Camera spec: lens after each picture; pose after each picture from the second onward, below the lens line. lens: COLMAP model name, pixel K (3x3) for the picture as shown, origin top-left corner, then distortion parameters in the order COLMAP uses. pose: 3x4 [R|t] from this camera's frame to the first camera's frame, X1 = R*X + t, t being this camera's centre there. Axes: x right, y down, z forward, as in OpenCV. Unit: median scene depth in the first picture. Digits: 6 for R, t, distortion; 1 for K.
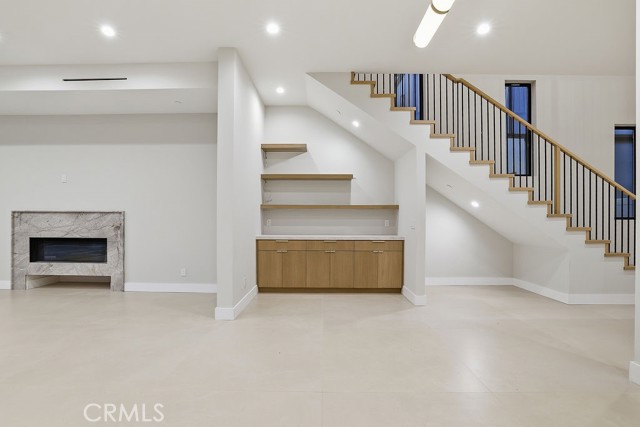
lens RADIAL K [[263.1, 0, 320.0], [0, 263.1, 213.5], [0, 0, 1]] dist [-0.001570, 0.000004]
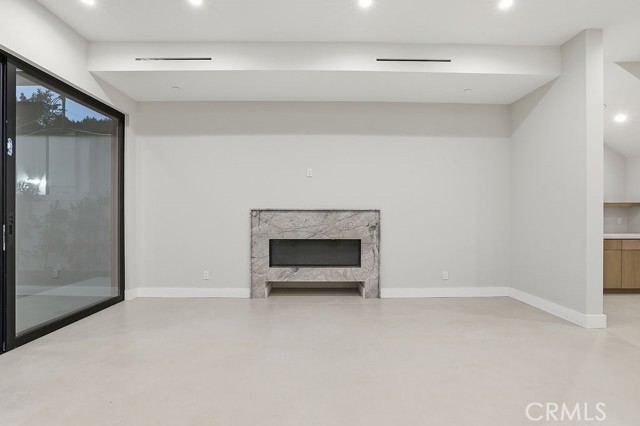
lens RADIAL K [[289.2, 0, 318.5], [0, 289.2, 219.6], [0, 0, 1]] dist [-0.028129, 0.000149]
pose [[0.999062, -0.004132, 0.043109, -0.992219], [0.002829, 0.999539, 0.030243, -0.003327], [-0.043214, -0.030092, 0.998613, 0.029588]]
